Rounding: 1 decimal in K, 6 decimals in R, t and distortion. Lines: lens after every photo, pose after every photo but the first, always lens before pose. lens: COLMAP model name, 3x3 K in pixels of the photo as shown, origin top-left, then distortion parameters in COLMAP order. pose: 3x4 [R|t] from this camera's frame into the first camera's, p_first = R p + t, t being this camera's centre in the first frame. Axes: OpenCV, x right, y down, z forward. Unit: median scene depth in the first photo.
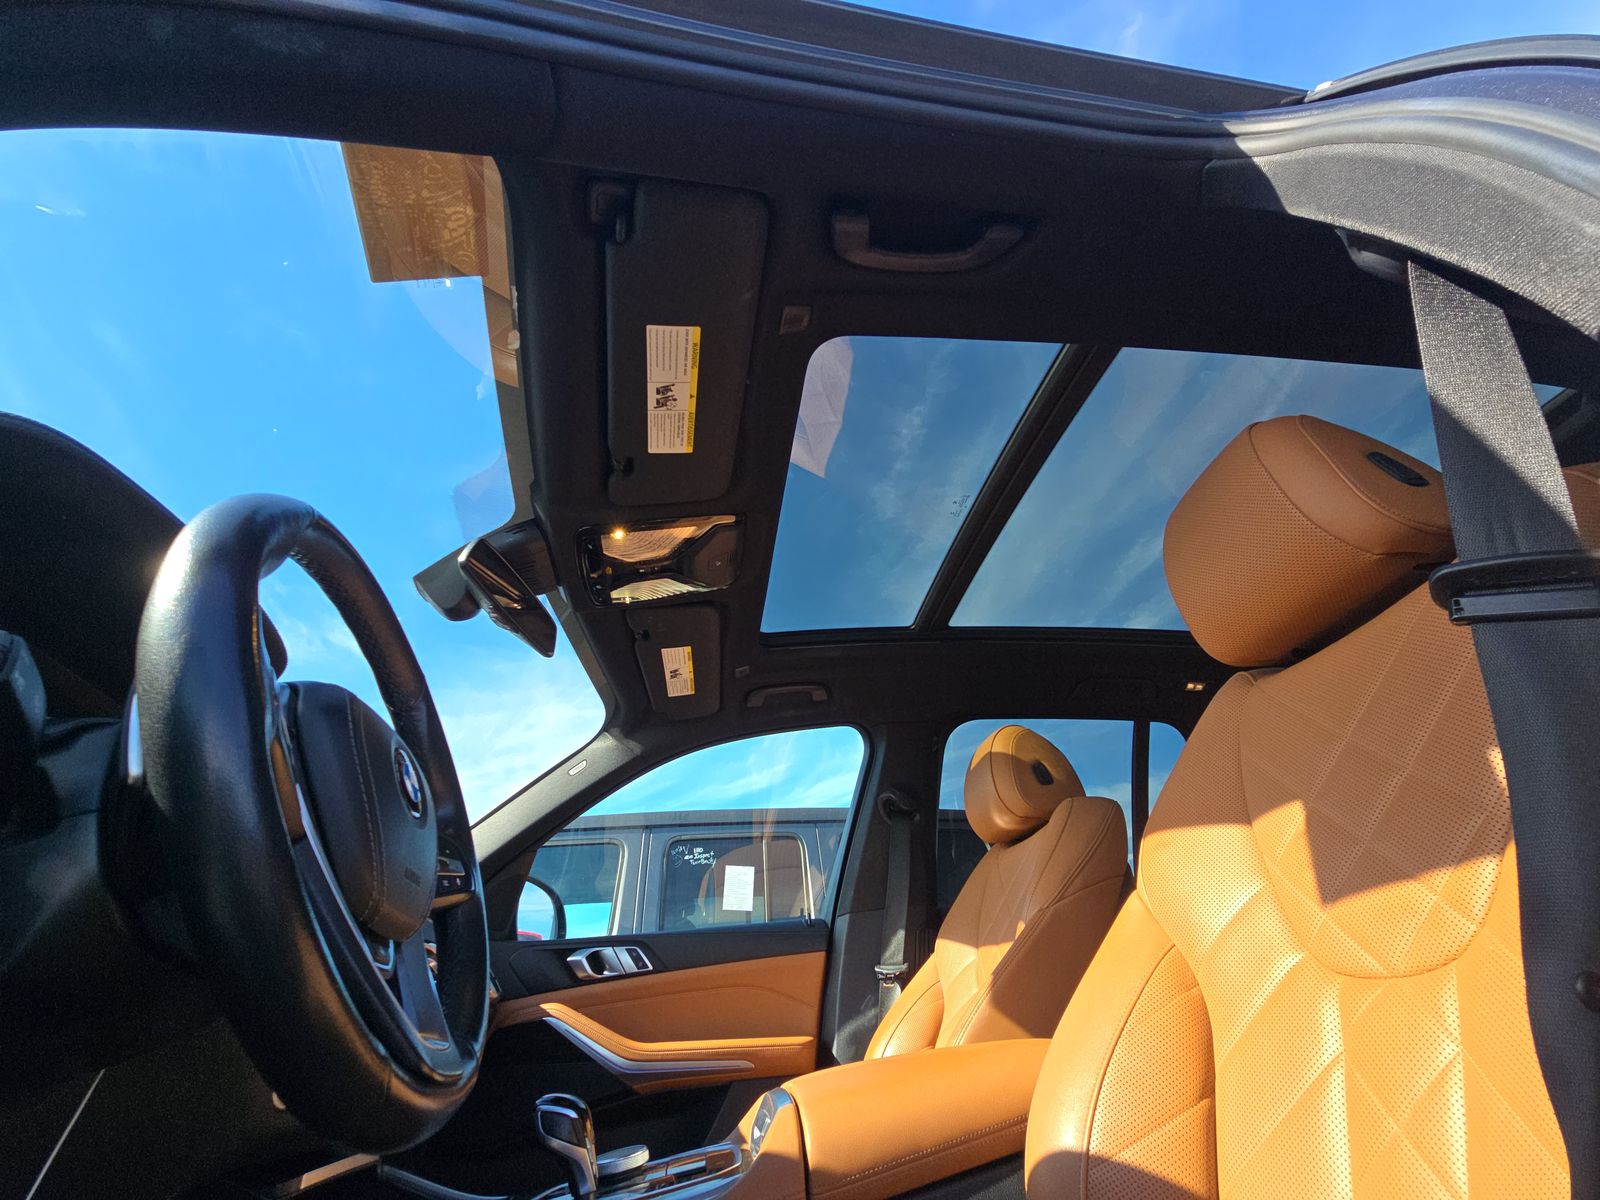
lens RADIAL K [[643.1, 0, 789.8], [0, 643.1, 601.8], [0, 0, 1]] dist [0.000599, -0.000676]
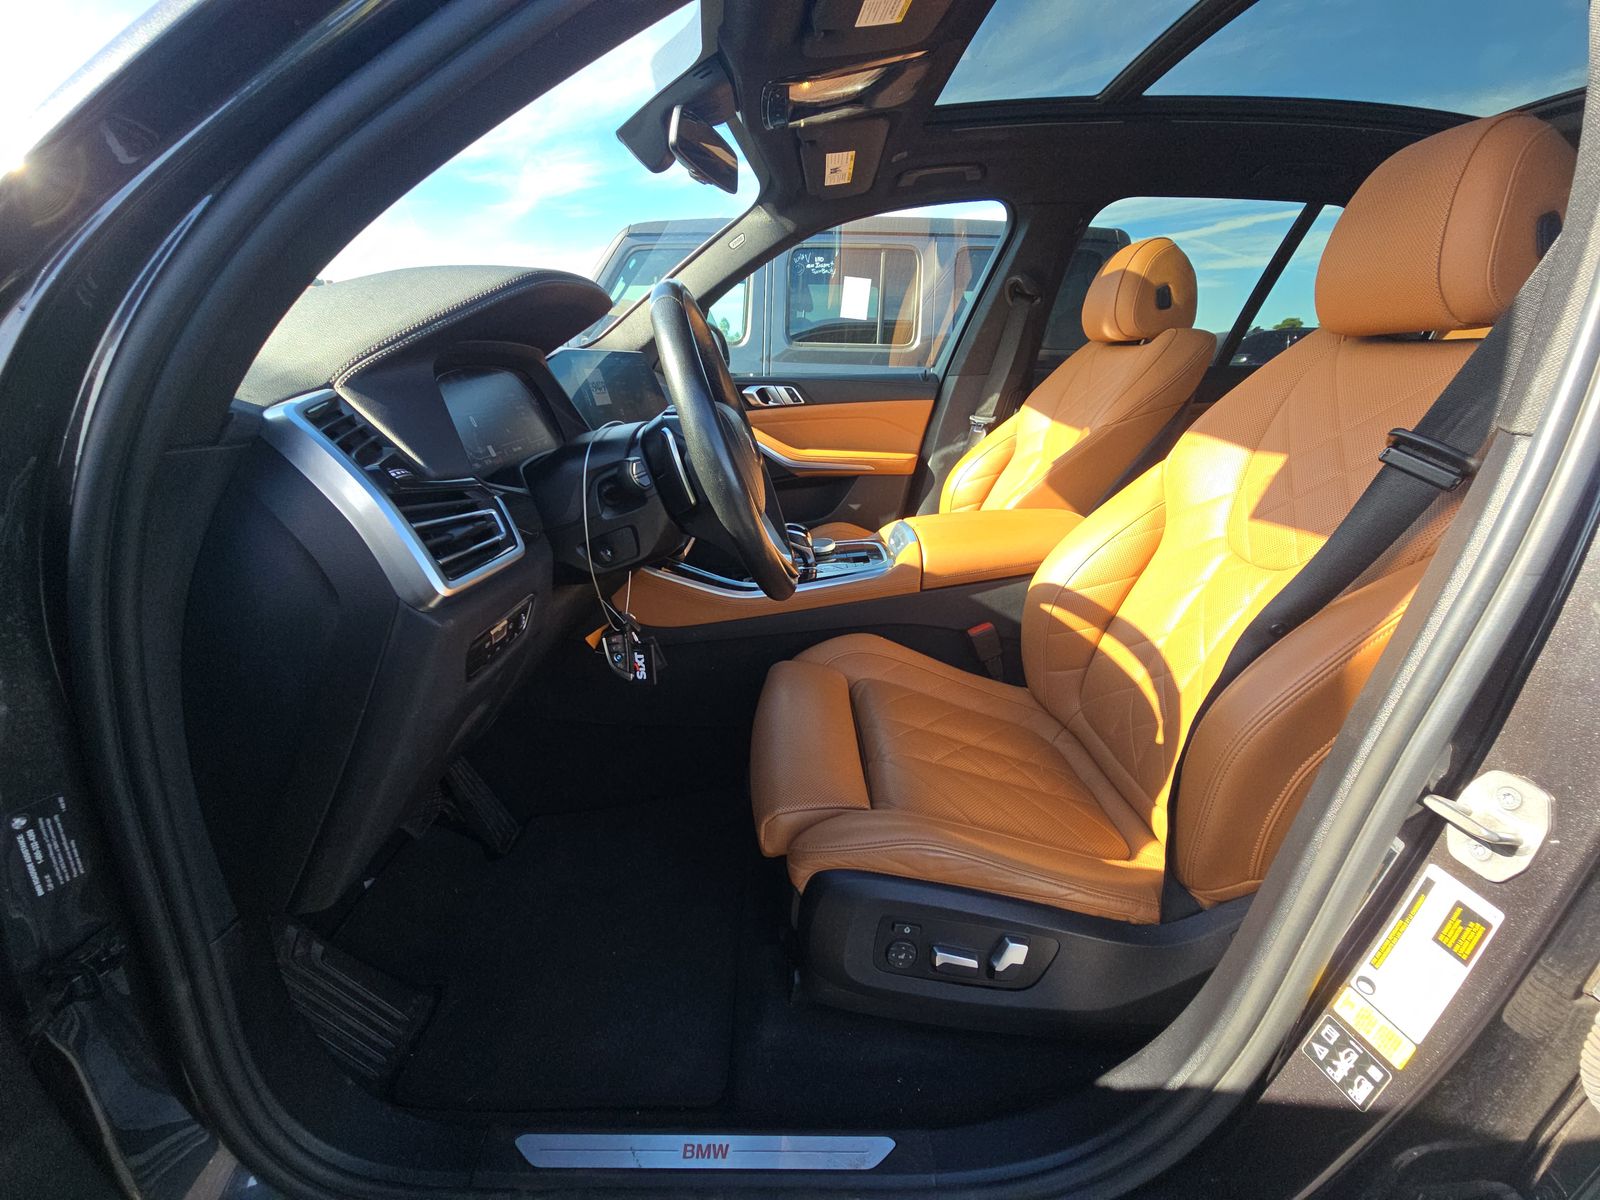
lens RADIAL K [[643.1, 0, 798.5], [0, 643.1, 602.2], [0, 0, 1]] dist [0.000599, -0.000676]
pose [[0.991579, 0.107627, -0.072026, -0.083247], [-0.004096, 0.581955, 0.813211, -0.290360], [0.129440, -0.806068, 0.577495, -0.124949]]
